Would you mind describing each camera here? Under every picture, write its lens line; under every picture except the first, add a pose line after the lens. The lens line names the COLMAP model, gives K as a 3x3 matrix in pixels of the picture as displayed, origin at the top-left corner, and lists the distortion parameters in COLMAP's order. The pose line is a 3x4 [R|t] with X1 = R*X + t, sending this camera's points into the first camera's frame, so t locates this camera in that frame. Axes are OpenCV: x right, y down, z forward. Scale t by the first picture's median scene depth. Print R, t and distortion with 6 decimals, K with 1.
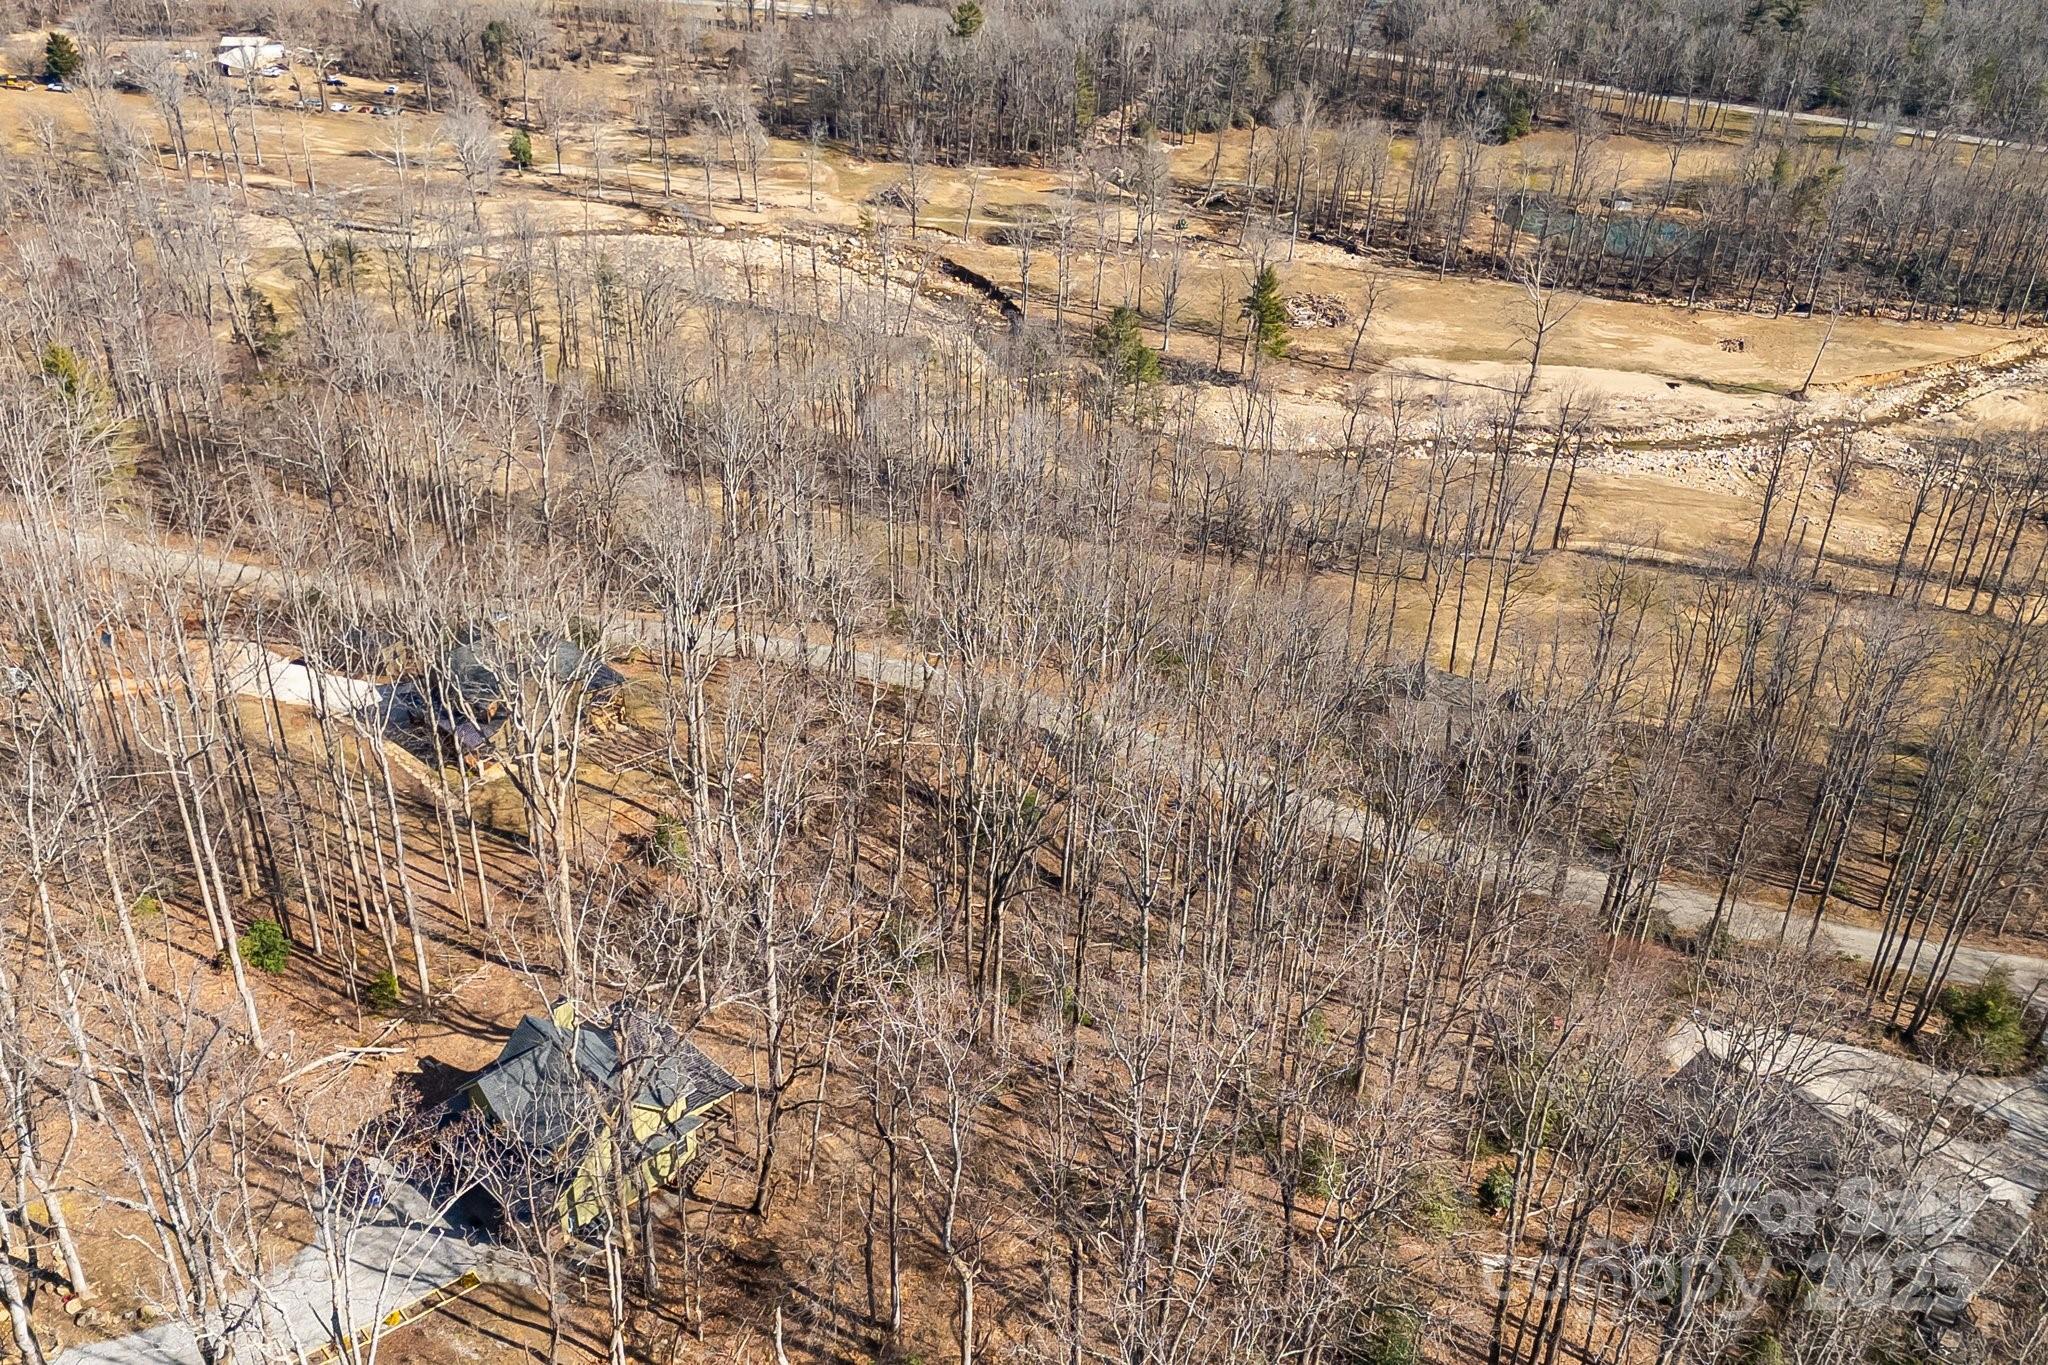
lens RADIAL K [[1765.1, 0, 1019.3], [0, 1765.1, 678.0], [0, 0, 1]] dist [0.064647, -0.079959]
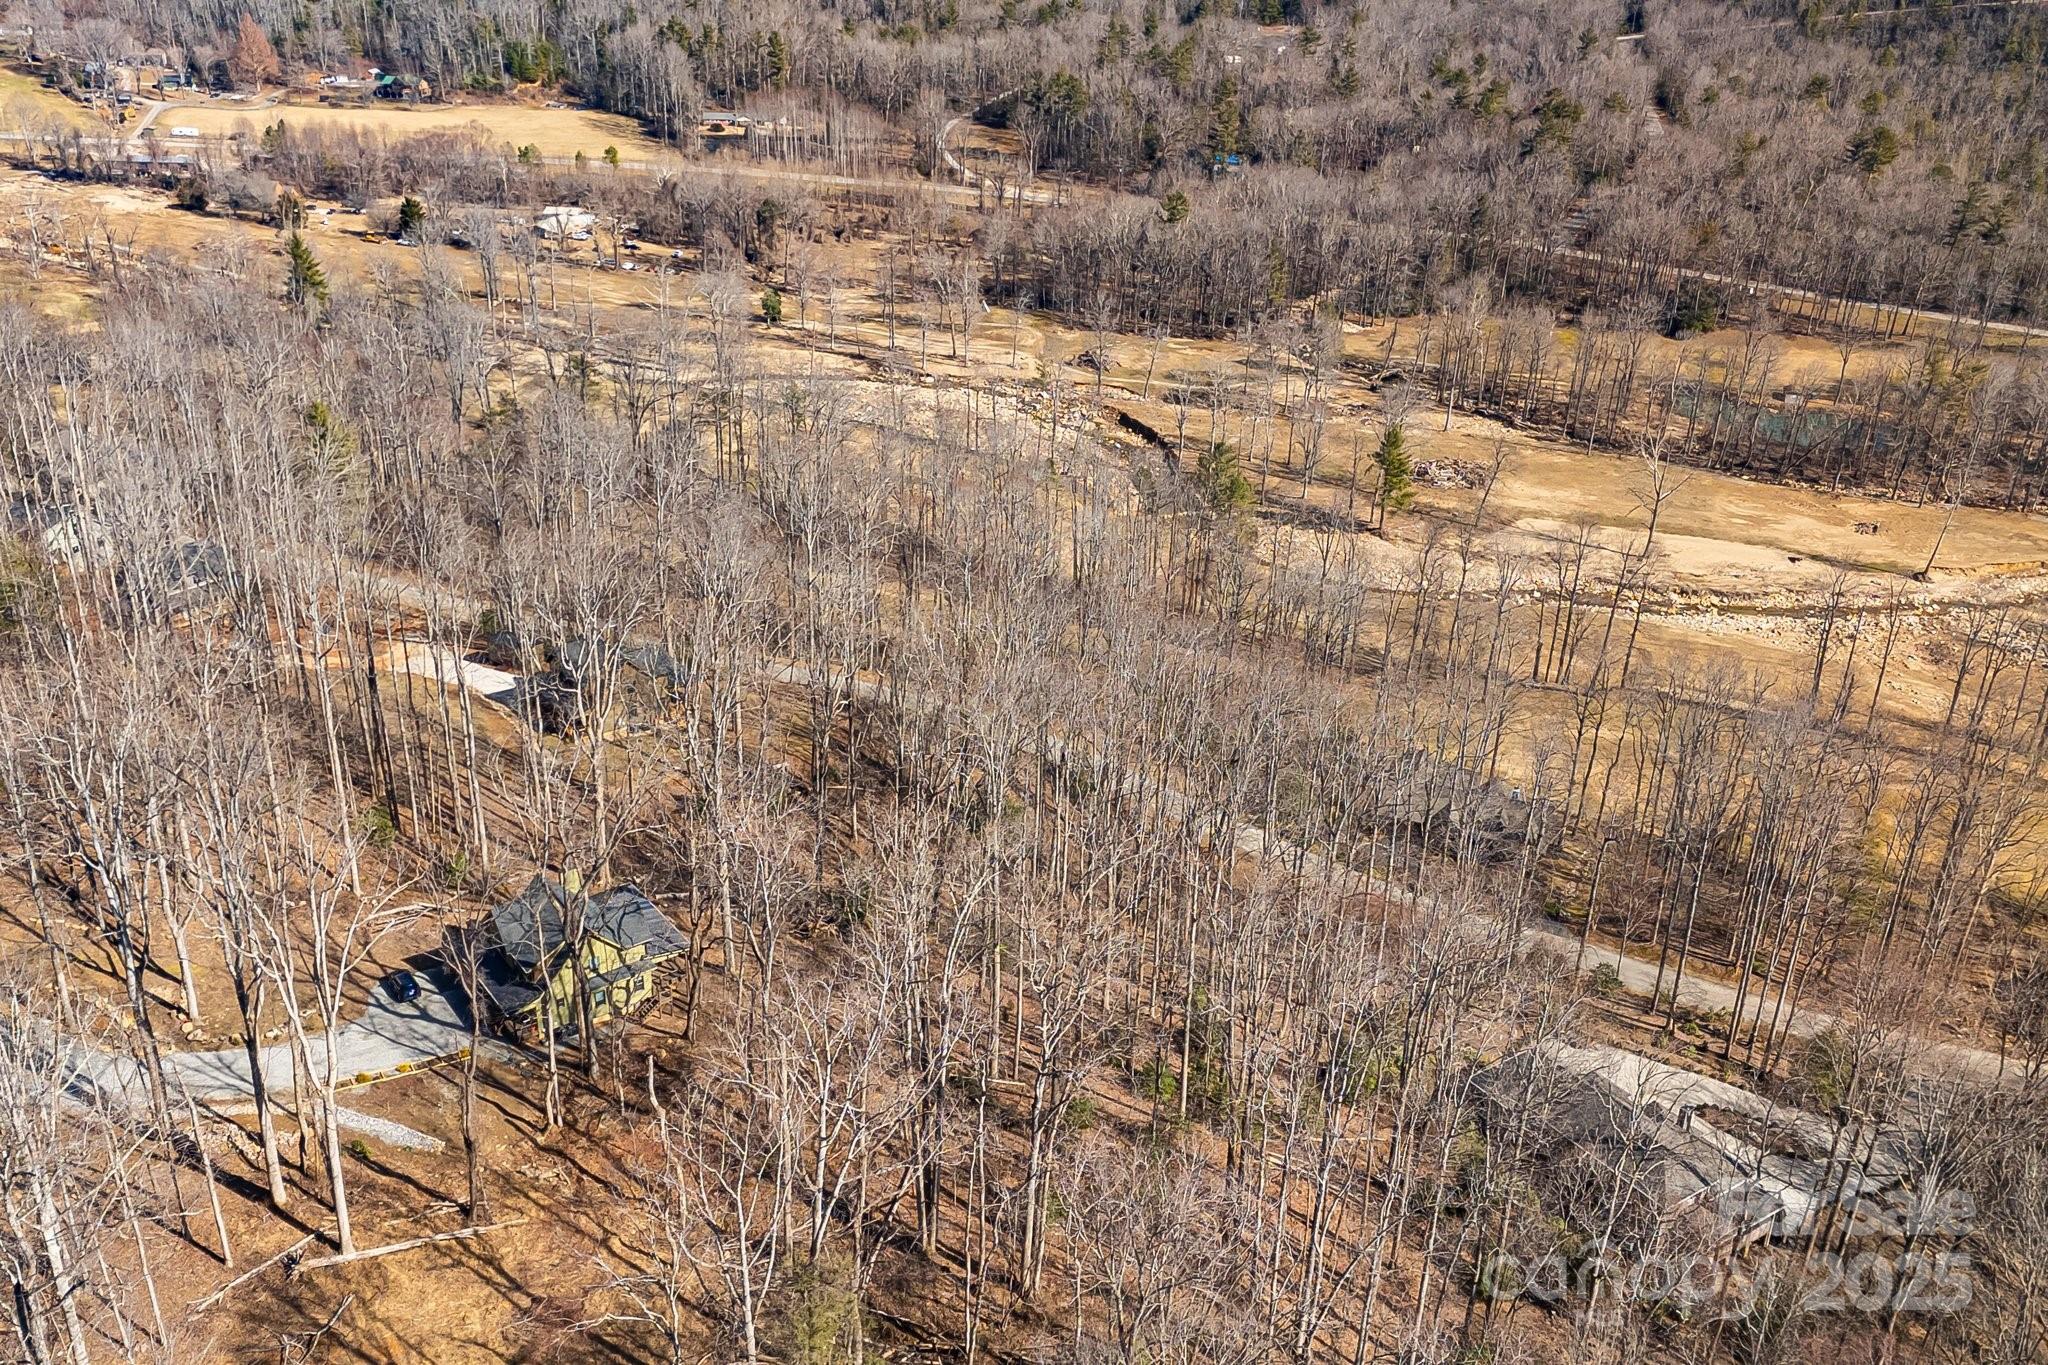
lens RADIAL K [[1765.1, 0, 1019.3], [0, 1765.1, 678.0], [0, 0, 1]] dist [0.064647, -0.079959]
pose [[0.985379, 0.071182, -0.154796, 0.074113], [-0.086882, 0.991471, -0.097142, 0.038690], [0.146561, 0.109170, 0.983159, -0.073253]]
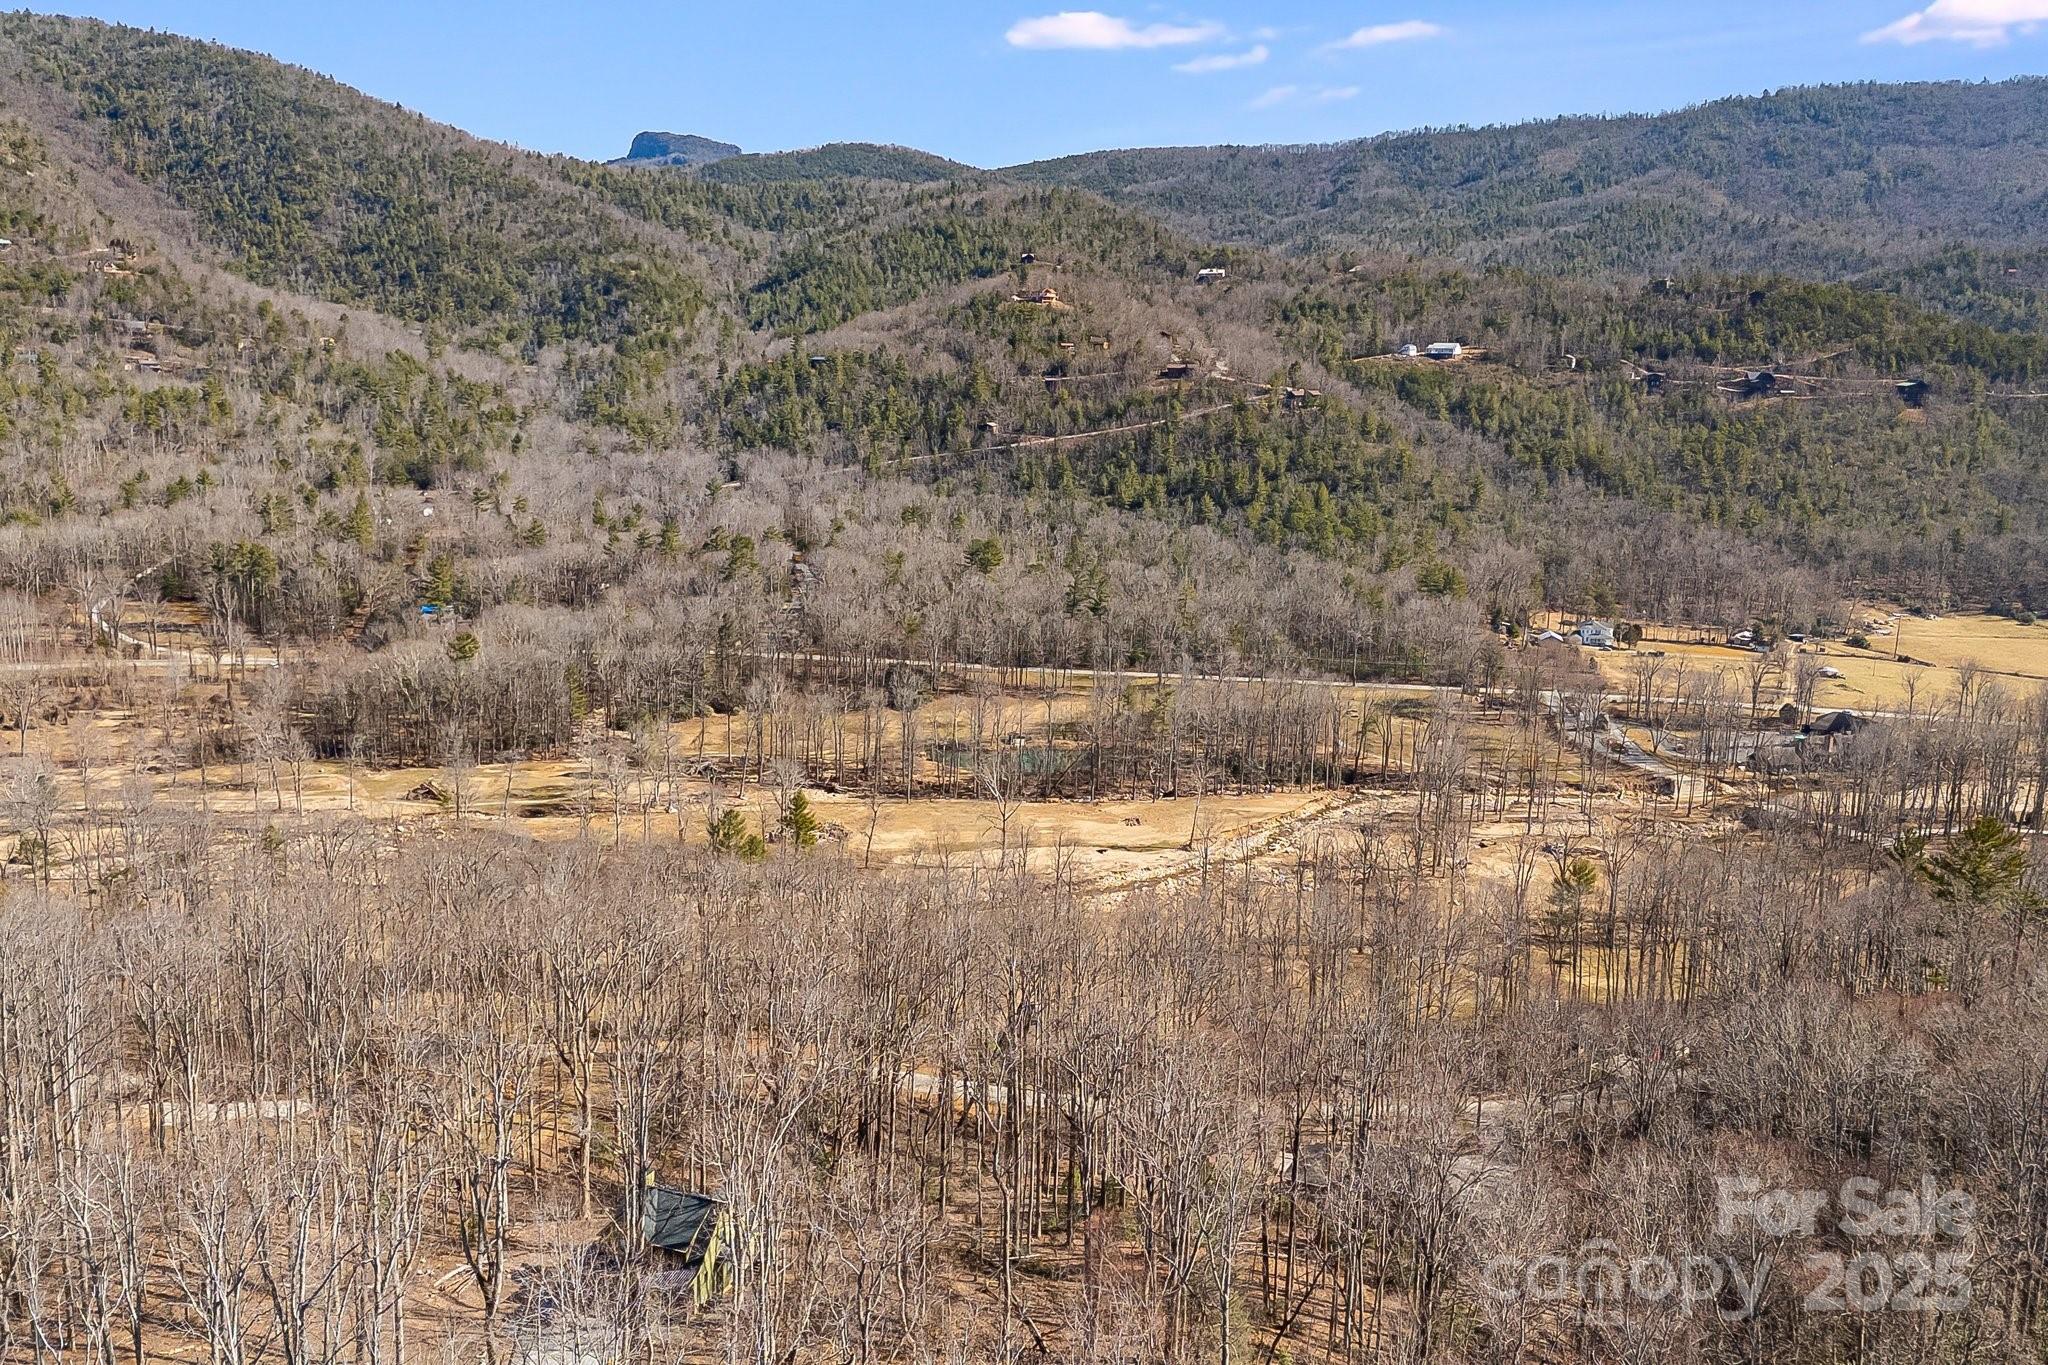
lens RADIAL K [[1765.1, 0, 1019.3], [0, 1765.1, 678.0], [0, 0, 1]] dist [0.064647, -0.079959]
pose [[0.927925, -0.081594, 0.363728, -0.133797], [0.200931, 0.931347, -0.303678, 0.087066], [-0.313979, 0.354874, 0.880614, -0.154799]]
